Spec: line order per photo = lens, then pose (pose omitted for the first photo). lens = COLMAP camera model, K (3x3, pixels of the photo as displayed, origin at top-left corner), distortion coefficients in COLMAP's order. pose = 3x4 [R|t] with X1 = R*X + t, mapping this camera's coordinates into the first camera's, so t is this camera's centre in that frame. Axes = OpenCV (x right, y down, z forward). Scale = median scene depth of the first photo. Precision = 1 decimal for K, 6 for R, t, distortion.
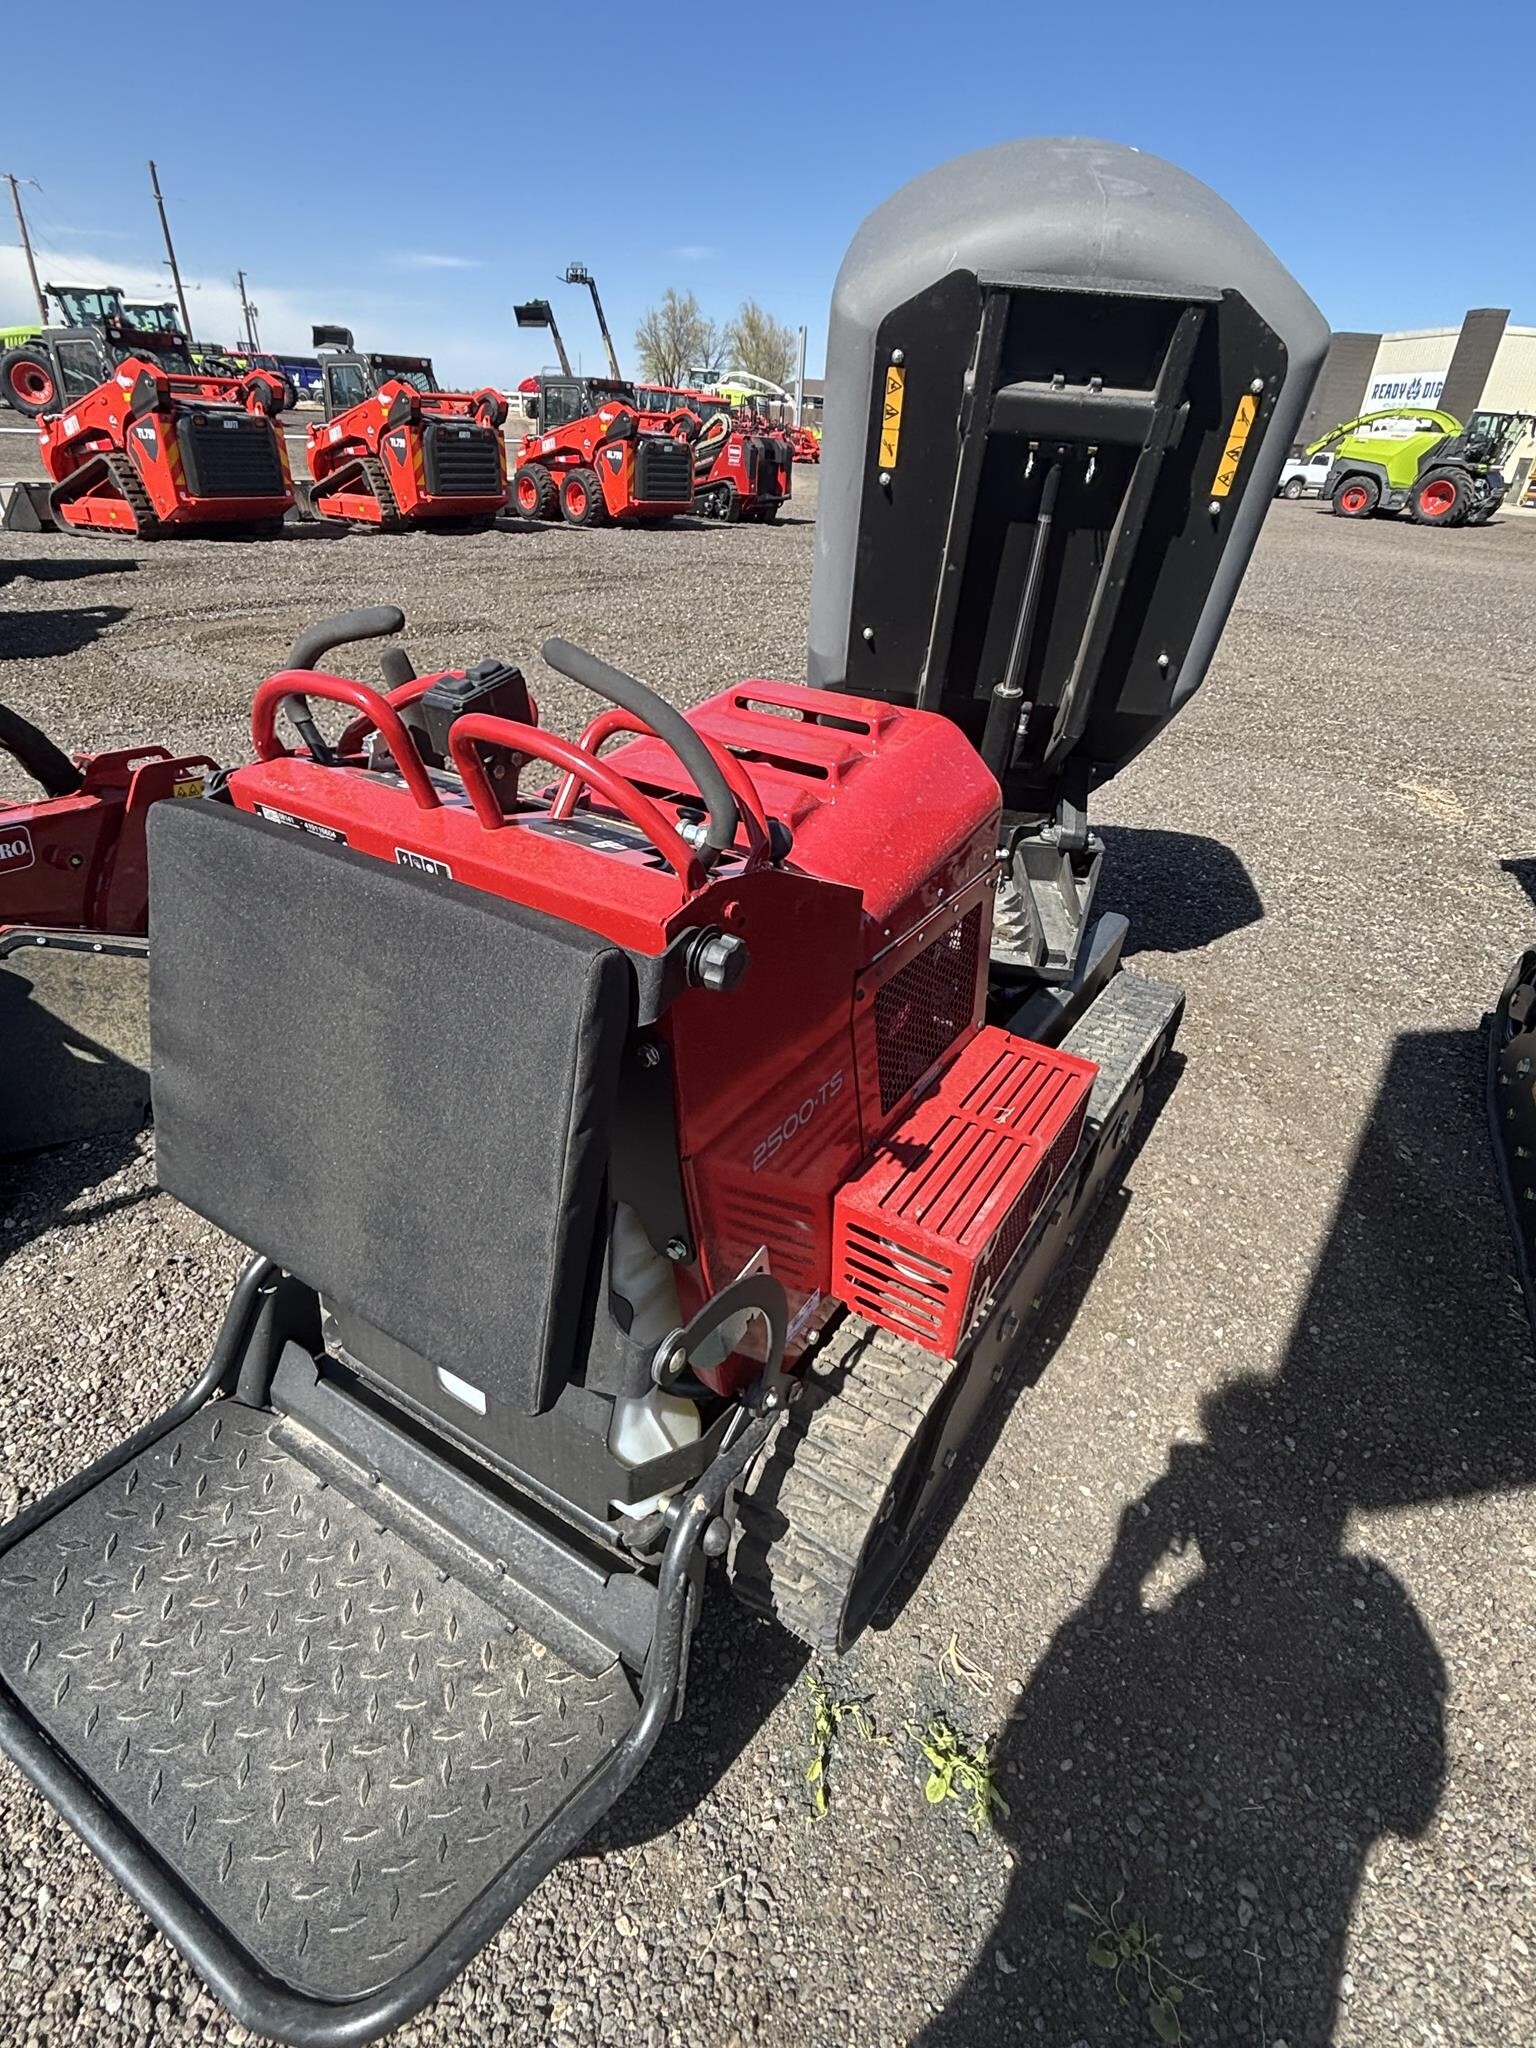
lens RADIAL K [[1028.4, 0, 773.7], [0, 1028.4, 1010.9], [0, 0, 1]] dist [-0.012136, 0.006026]
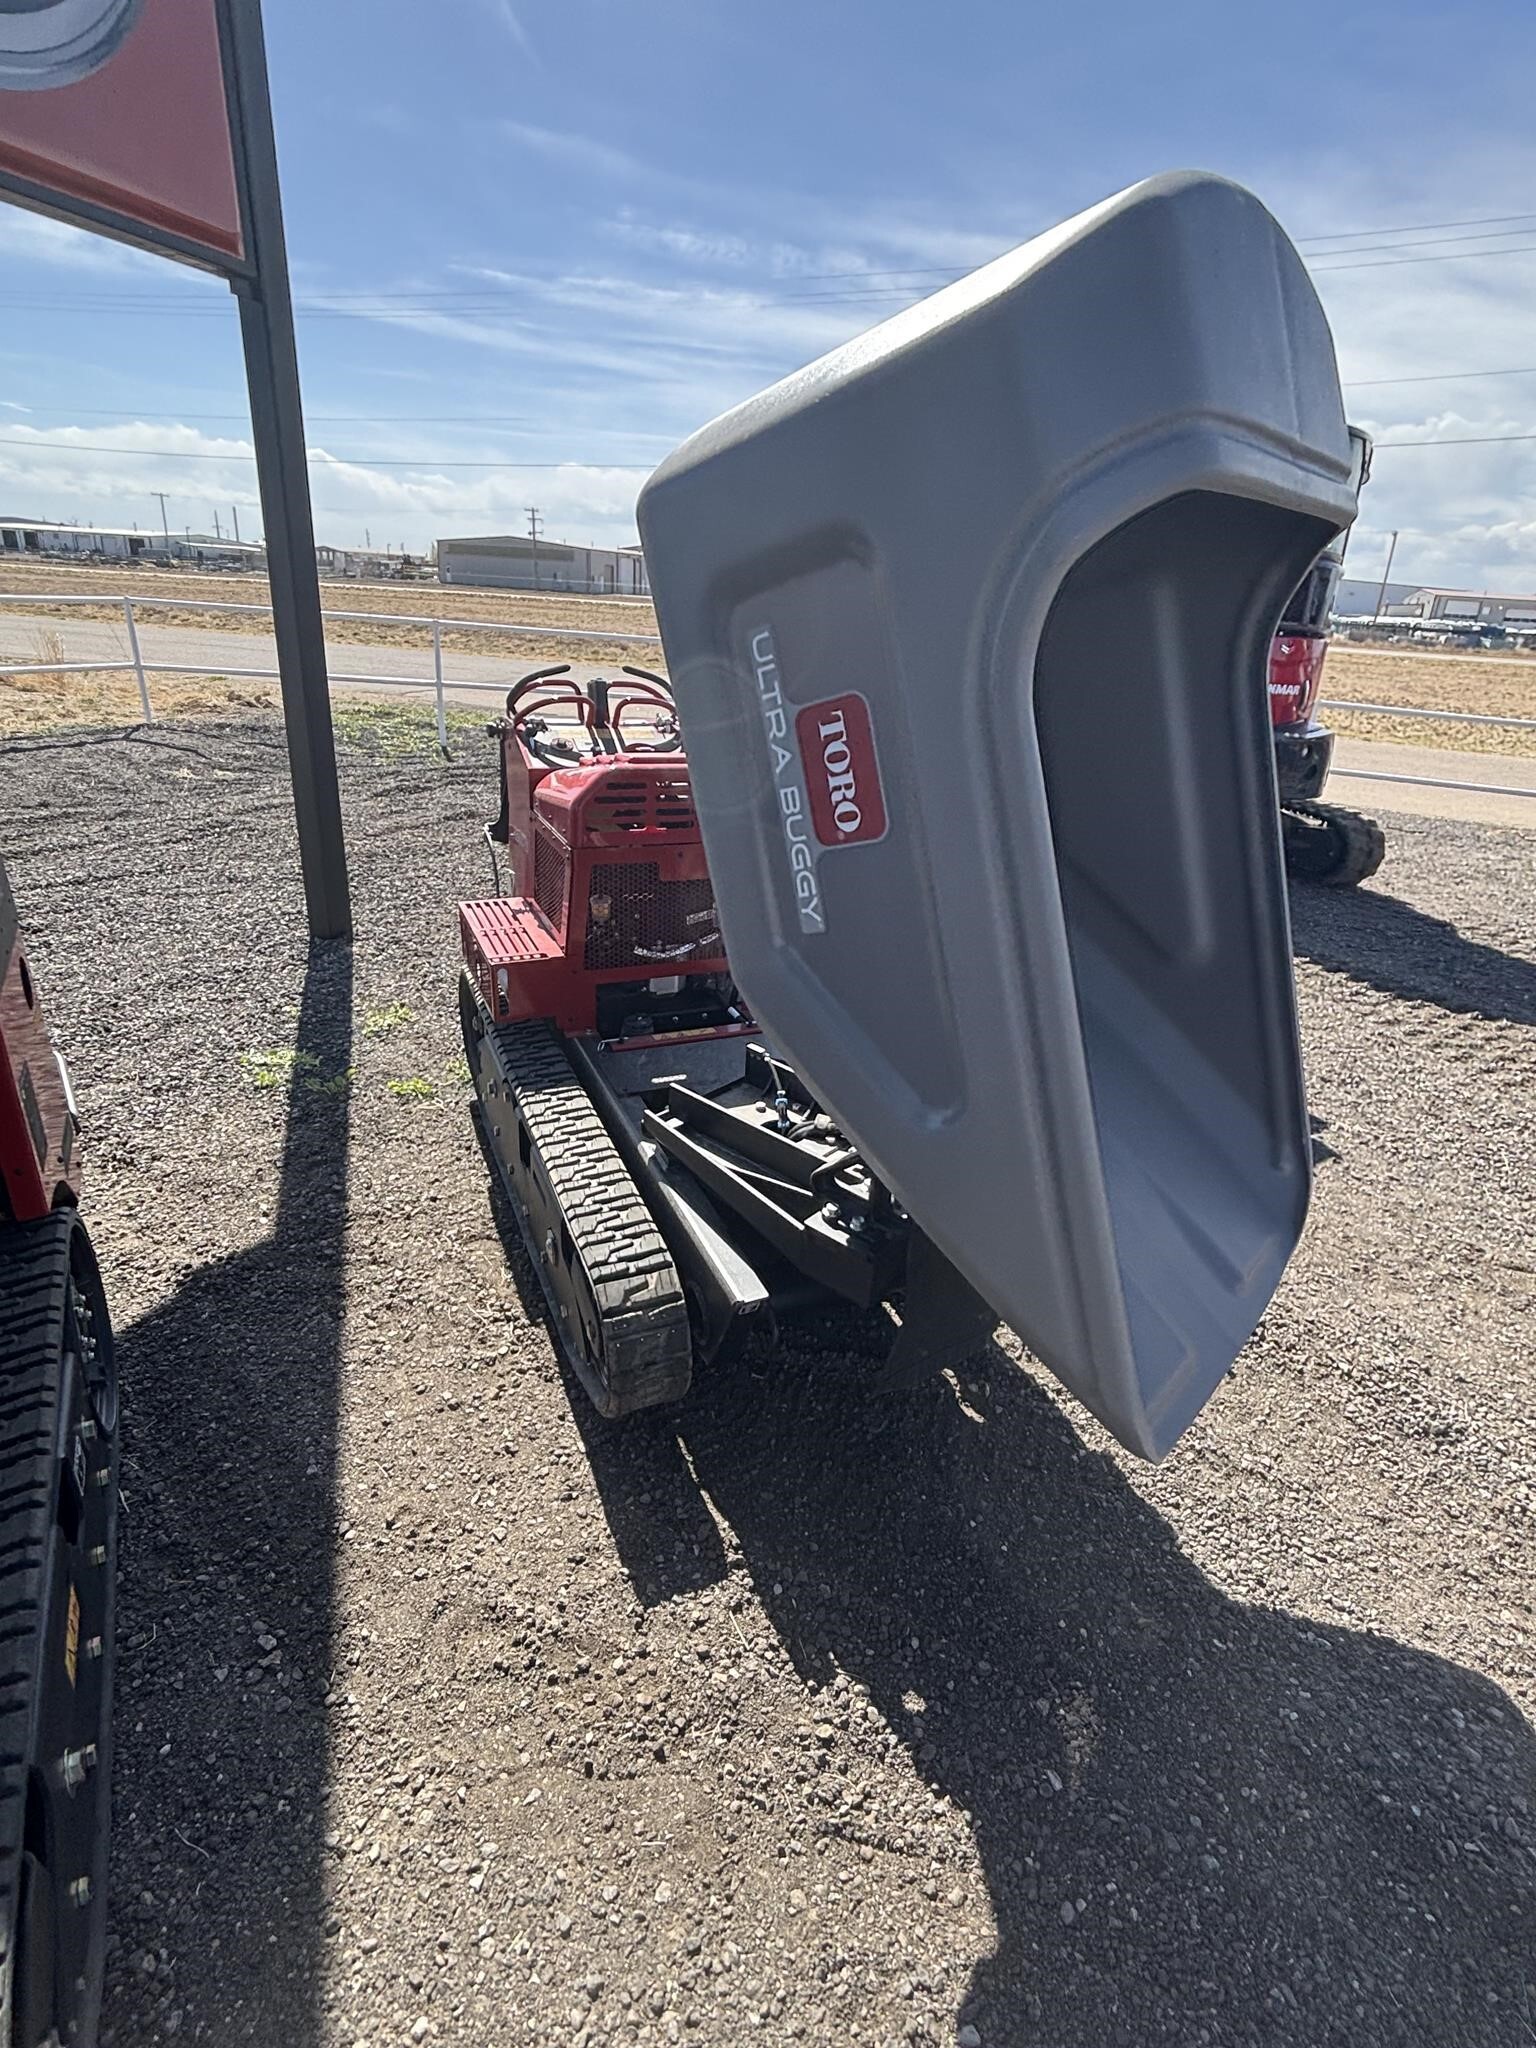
lens RADIAL K [[1014.7, 0, 764.3], [0, 1014.7, 1027.1], [0, 0, 1]] dist [0.044047, -0.079445]
pose [[-0.562382, 0.242378, -0.790556, 1.106943], [-0.488324, 0.674190, 0.554083, -0.792320], [0.667283, 0.697653, -0.260794, 1.433671]]
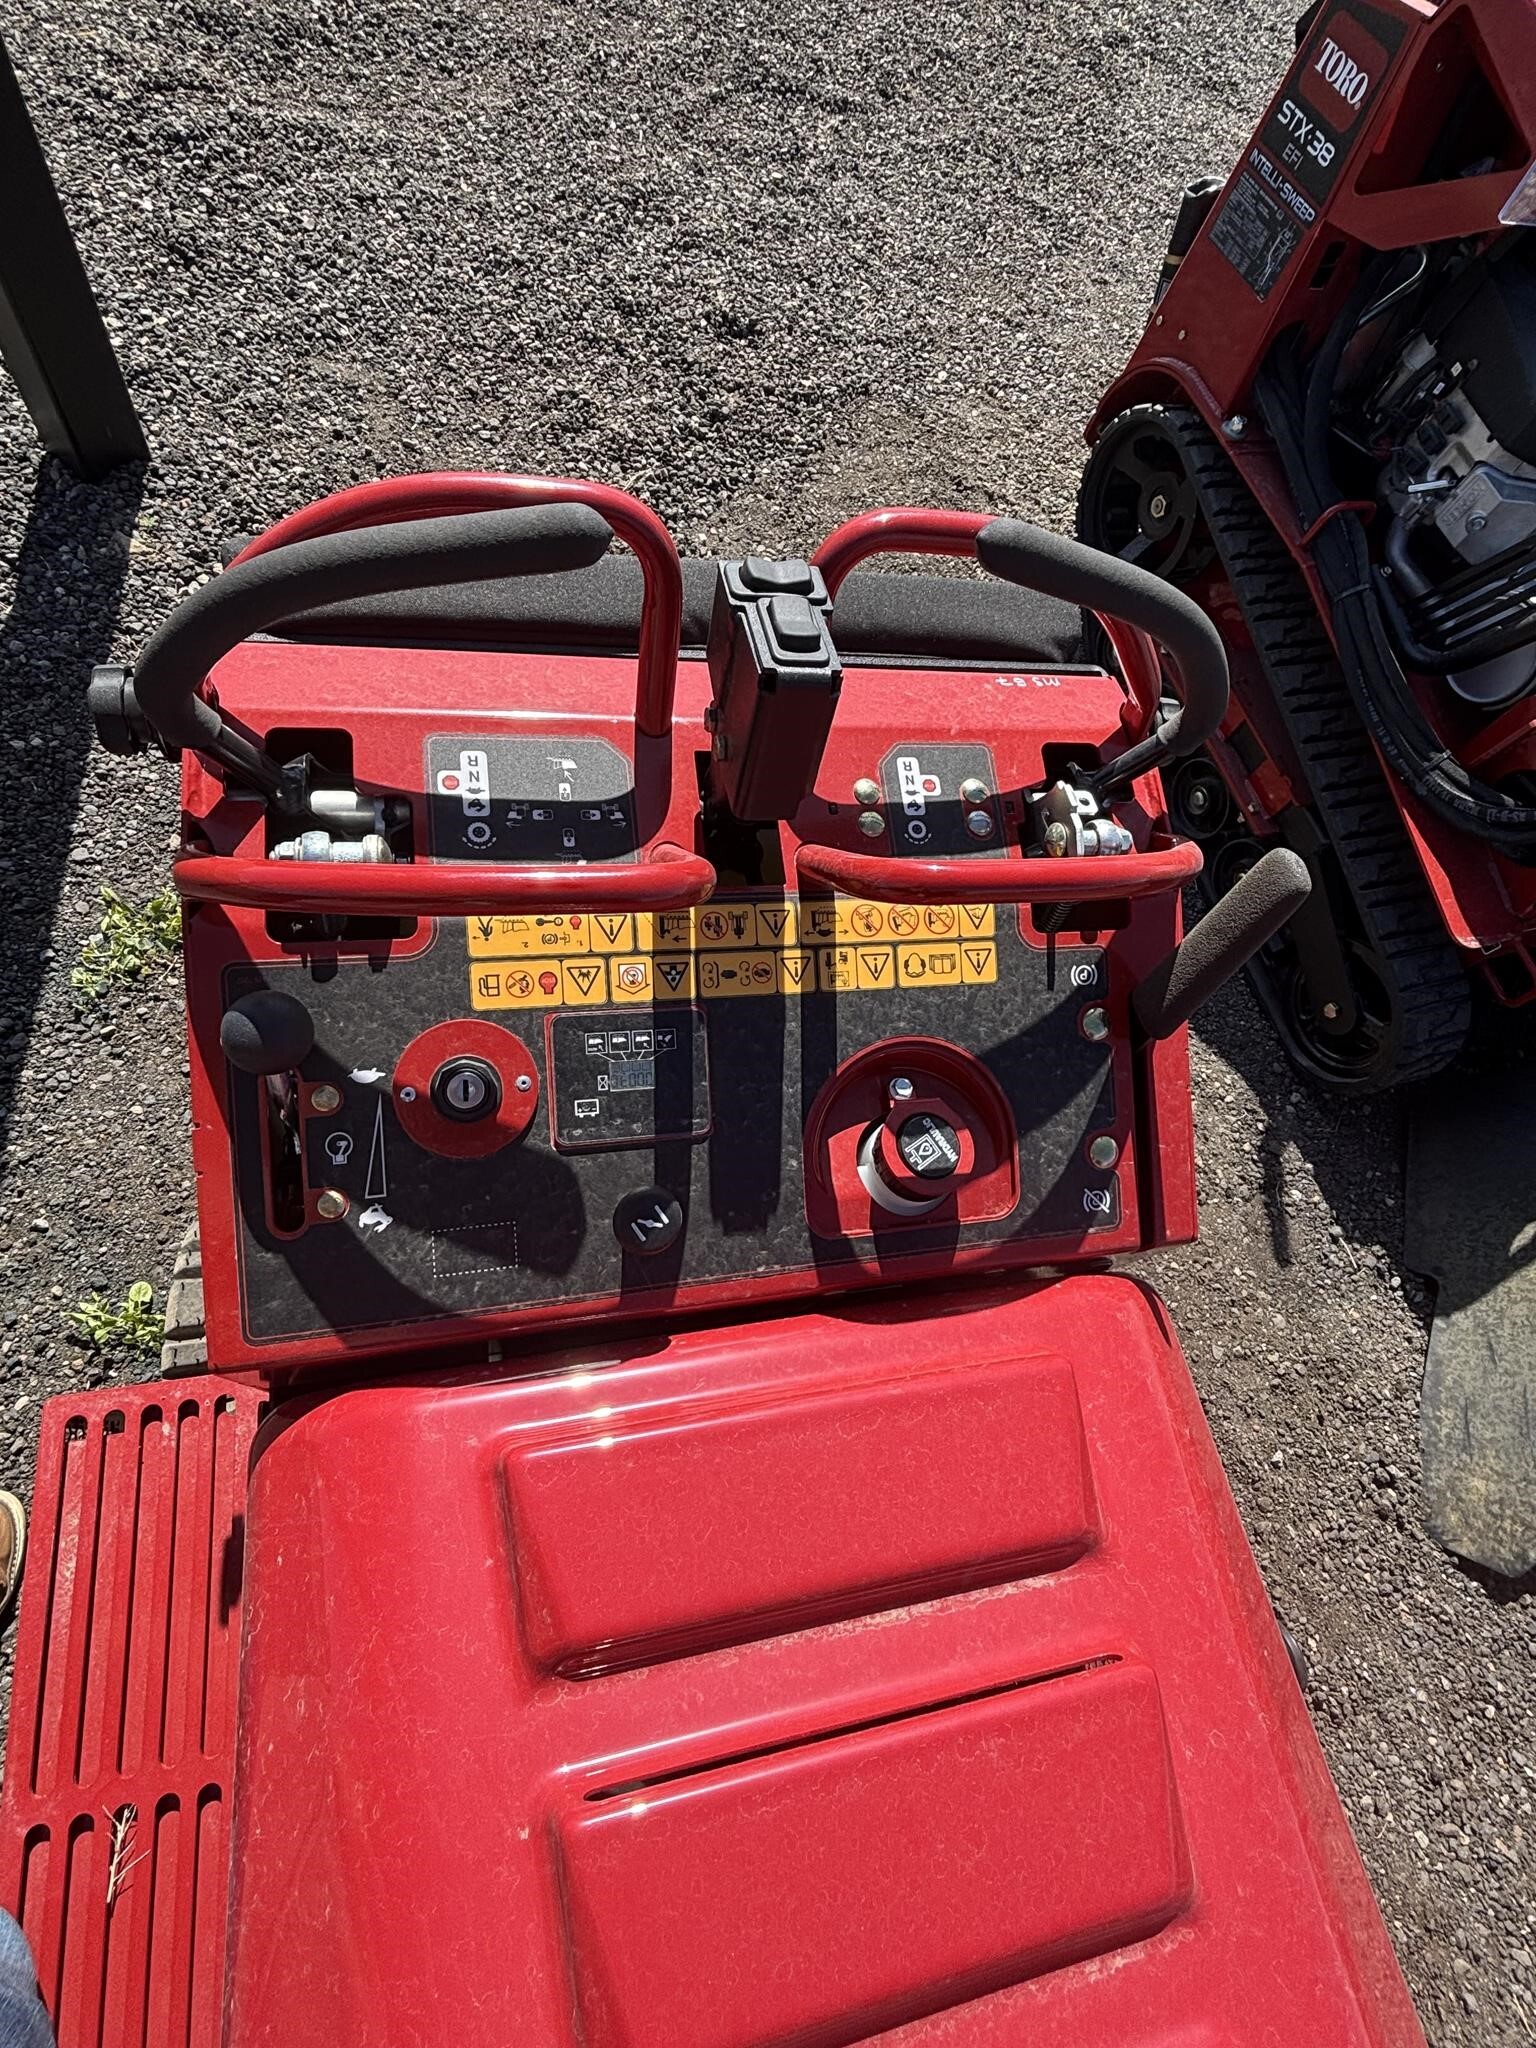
lens RADIAL K [[1028.4, 0, 773.7], [0, 1028.4, 1010.9], [0, 0, 1]] dist [-0.012136, 0.006026]
pose [[-0.722624, 0.501734, -0.475477, 0.025069], [-0.548002, 0.003433, 0.836470, -0.345222], [0.421318, 0.865015, 0.272470, 0.482513]]
